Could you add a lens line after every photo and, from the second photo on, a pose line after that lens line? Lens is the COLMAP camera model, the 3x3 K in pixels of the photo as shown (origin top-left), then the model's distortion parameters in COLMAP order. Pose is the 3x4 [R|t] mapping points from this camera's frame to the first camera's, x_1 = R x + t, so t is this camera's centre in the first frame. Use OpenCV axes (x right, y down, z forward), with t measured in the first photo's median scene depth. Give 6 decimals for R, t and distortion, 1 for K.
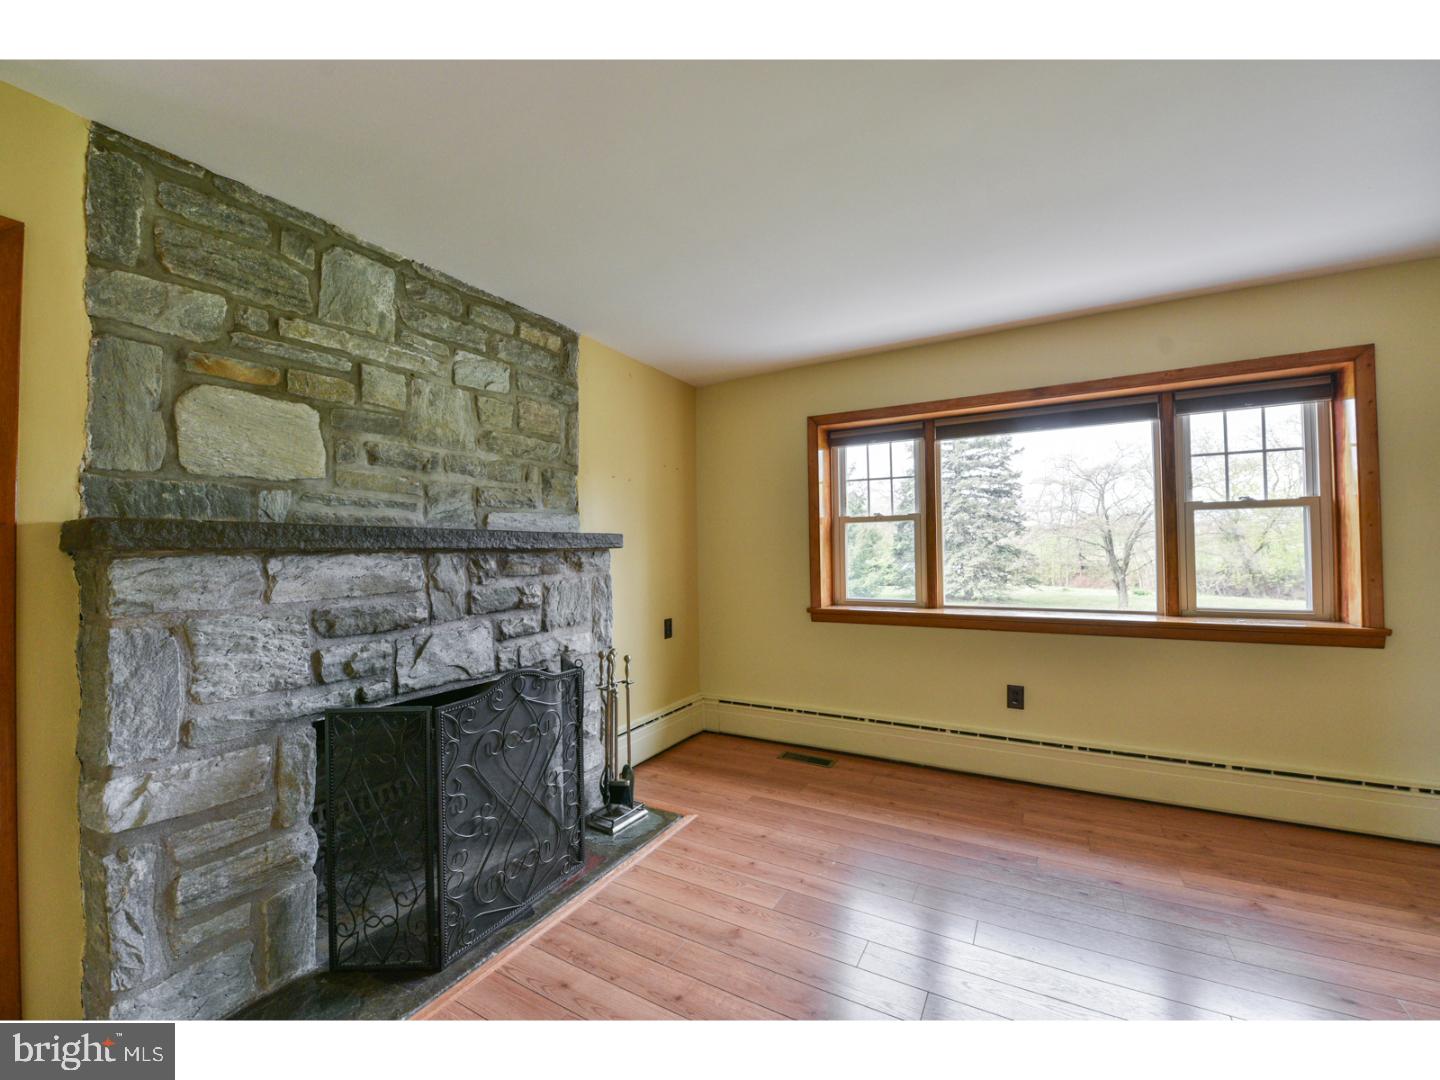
lens RADIAL K [[575.2, 0, 725.9], [0, 575.2, 542.6], [0, 0, 1]] dist [-0.013109, -0.003589]
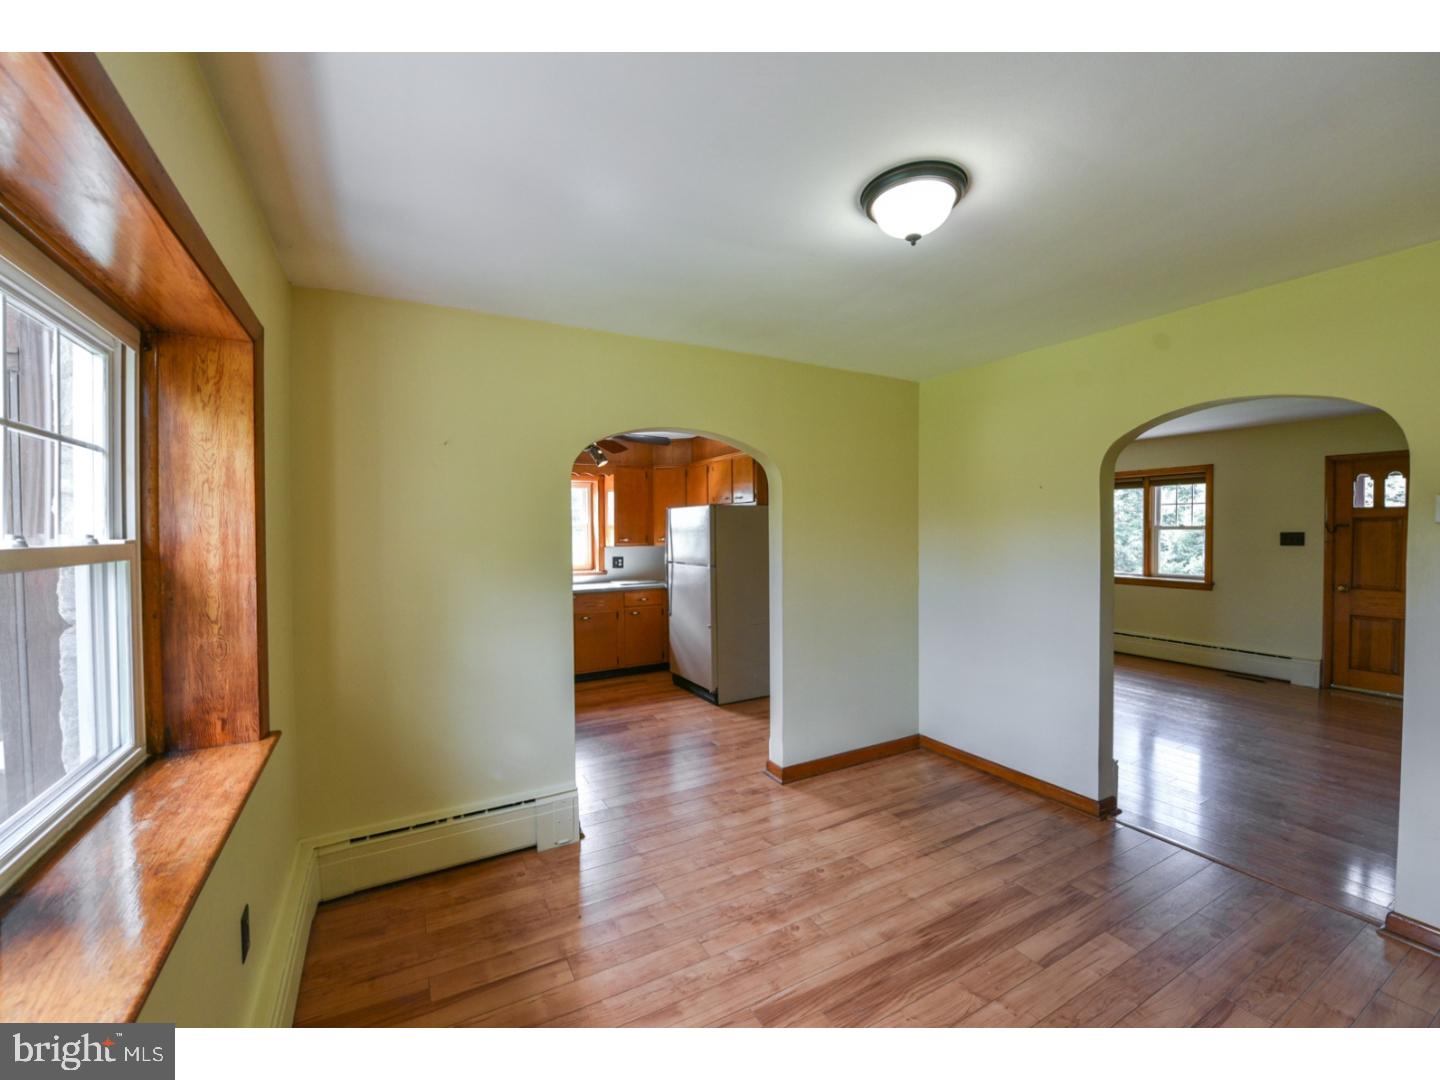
lens RADIAL K [[588.2, 0, 717.9], [0, 588.2, 543.8], [0, 0, 1]] dist [-0.014331, -0.000281]
pose [[0.853948, 0.024428, -0.519784, 0.646775], [-0.000694, 0.998950, 0.045806, -0.126991], [0.520358, -0.038755, 0.853069, -2.228815]]
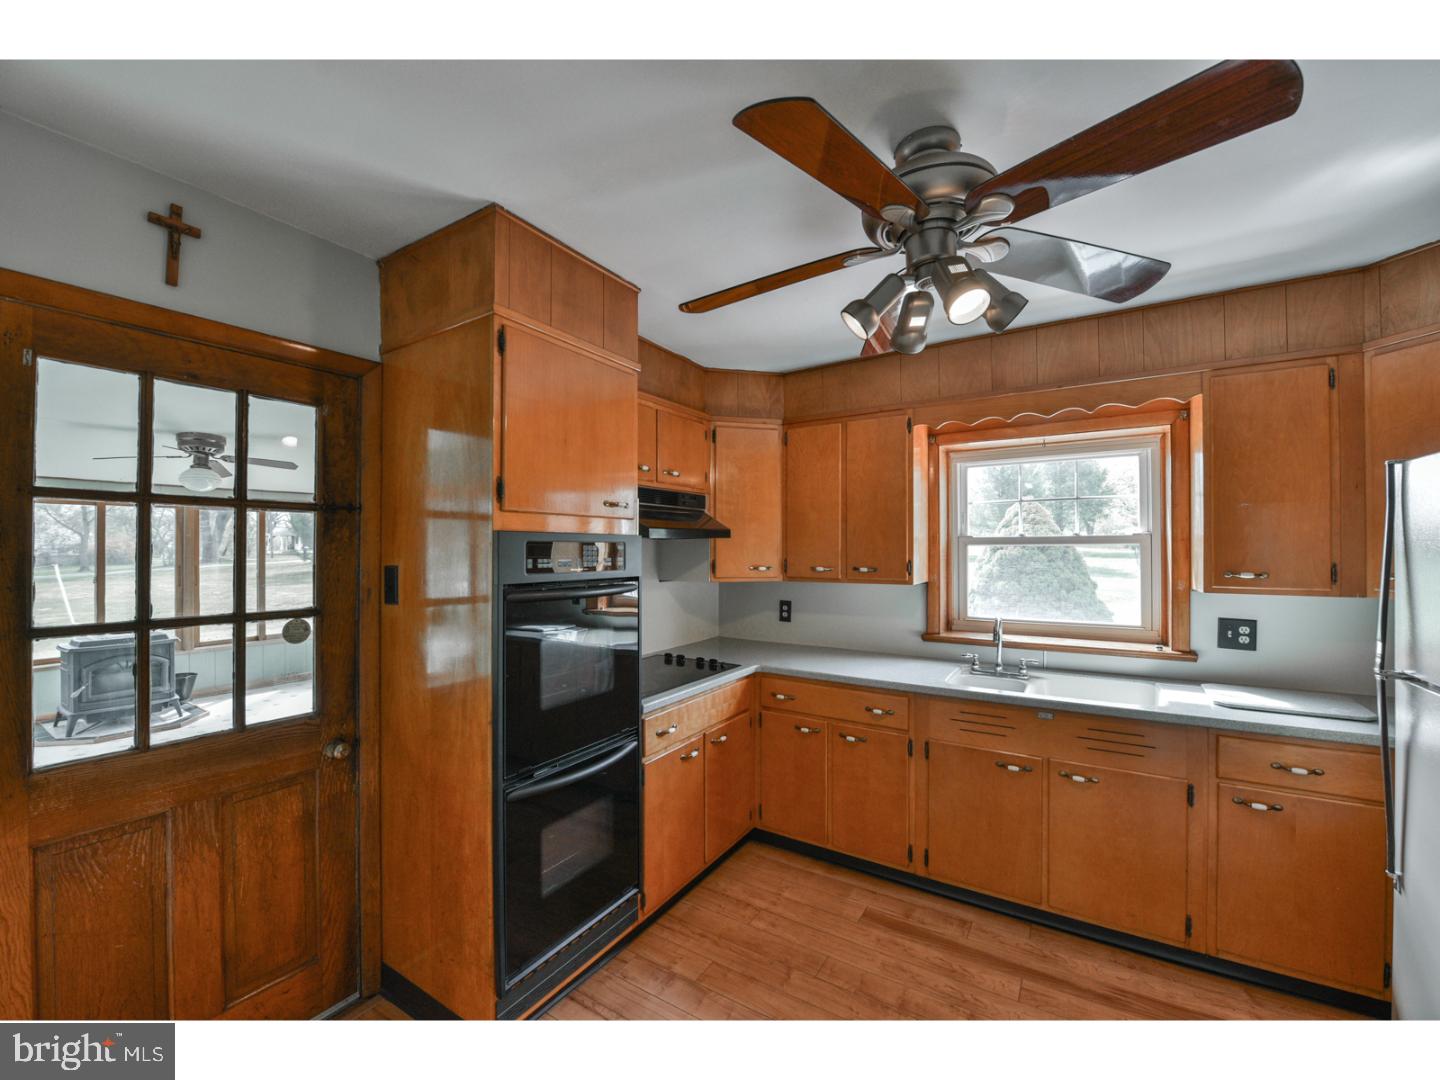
lens RADIAL K [[581.3, 0, 726.6], [0, 581.3, 545.9], [0, 0, 1]] dist [-0.014882, -0.002810]
pose [[-0.045707, 0.013724, -0.998861, -0.117944], [0.020107, 0.999716, 0.012815, -0.098992], [0.998752, -0.019499, -0.045970, -1.006527]]
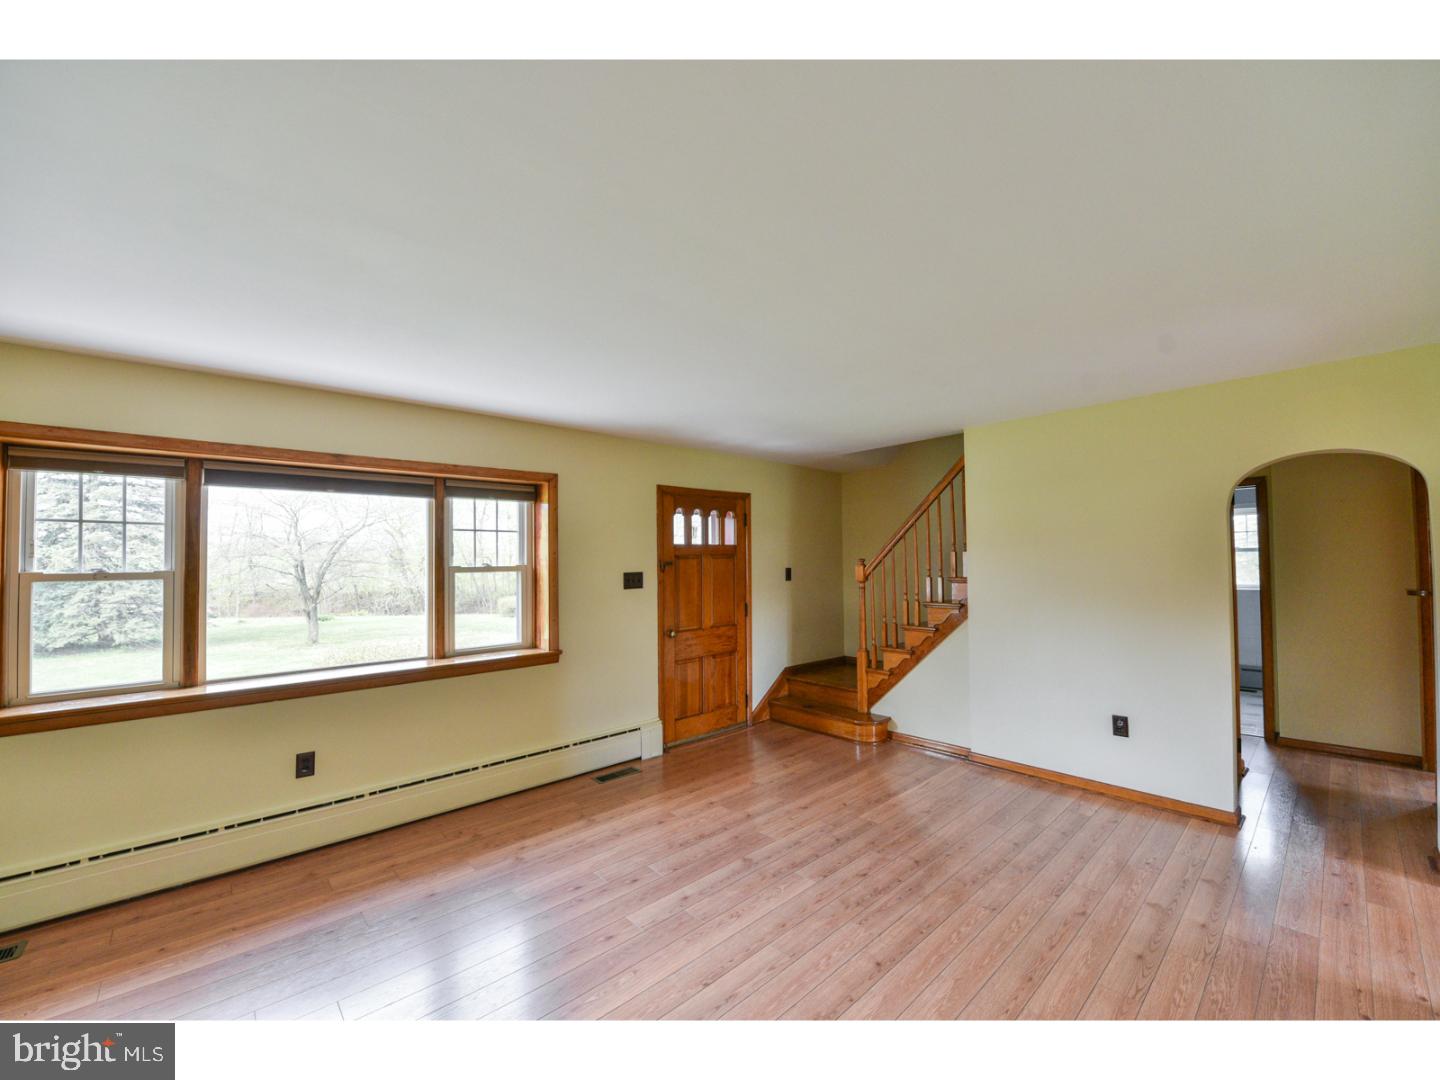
lens RADIAL K [[575.2, 0, 725.9], [0, 575.2, 542.6], [0, 0, 1]] dist [-0.013109, -0.003589]
pose [[0.309617, 0.040302, 0.950007, -0.263864], [-0.003762, 0.999145, -0.041161, -0.089998], [-0.950854, 0.009170, 0.309504, 0.022028]]
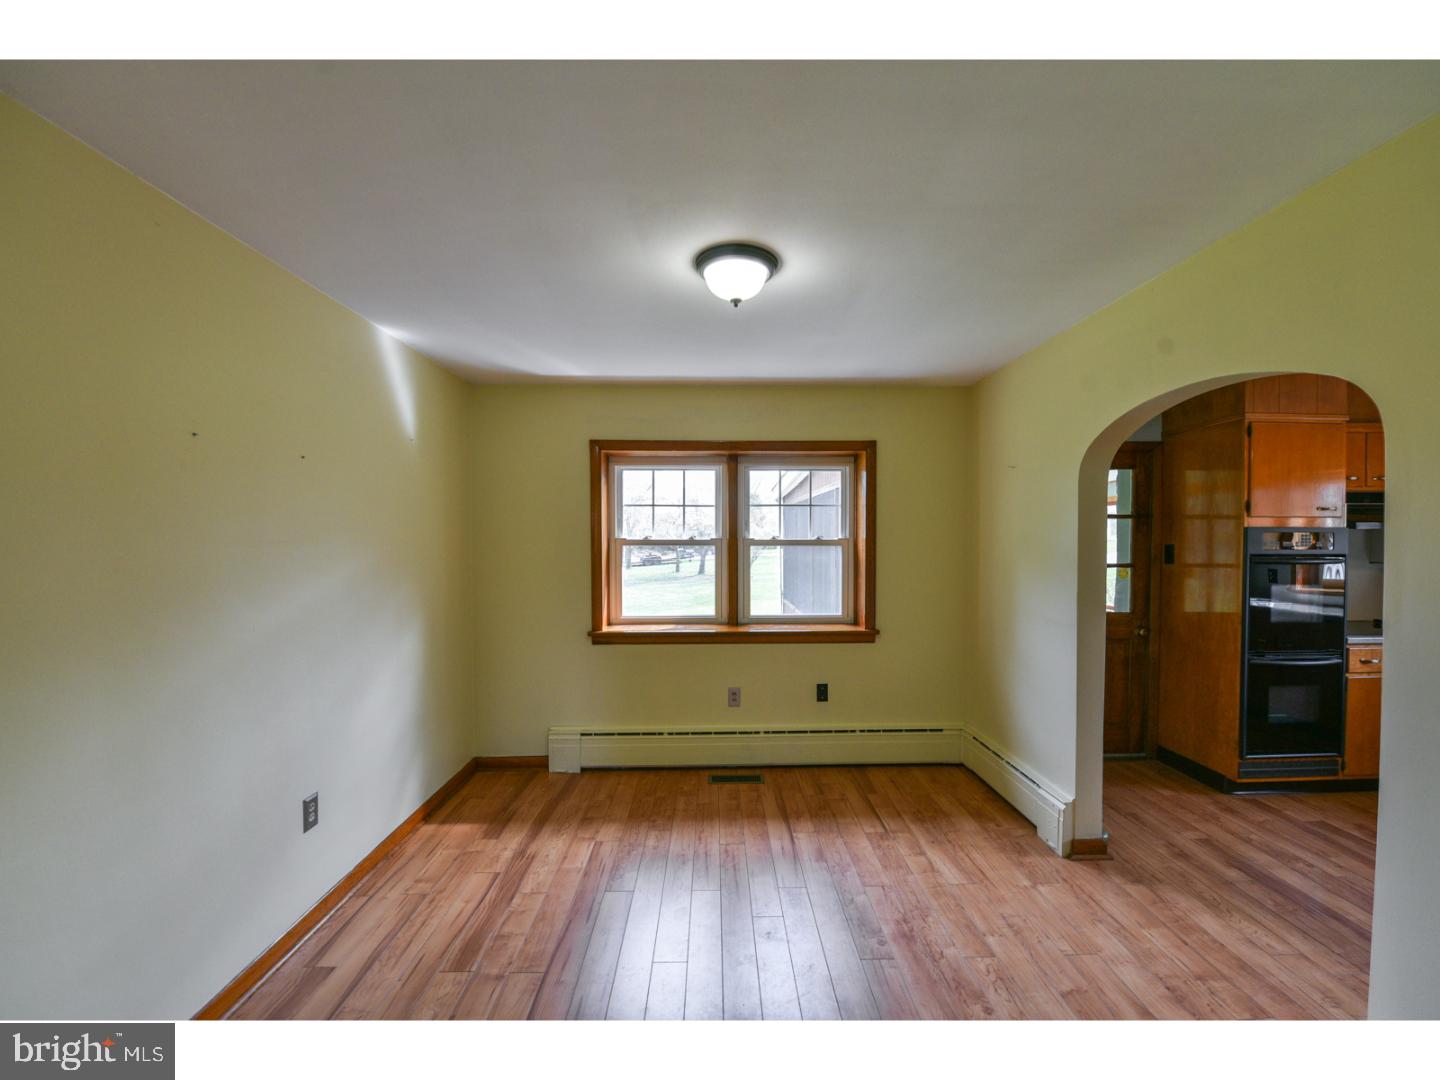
lens RADIAL K [[572.4, 0, 725.8], [0, 572.4, 546.4], [0, 0, 1]] dist [-0.014092, -0.004062]
pose [[-0.859424, 0.024393, -0.510681, 0.921252], [0.022758, 0.999696, 0.009451, -0.108534], [0.510756, -0.003500, -0.859719, -0.797503]]
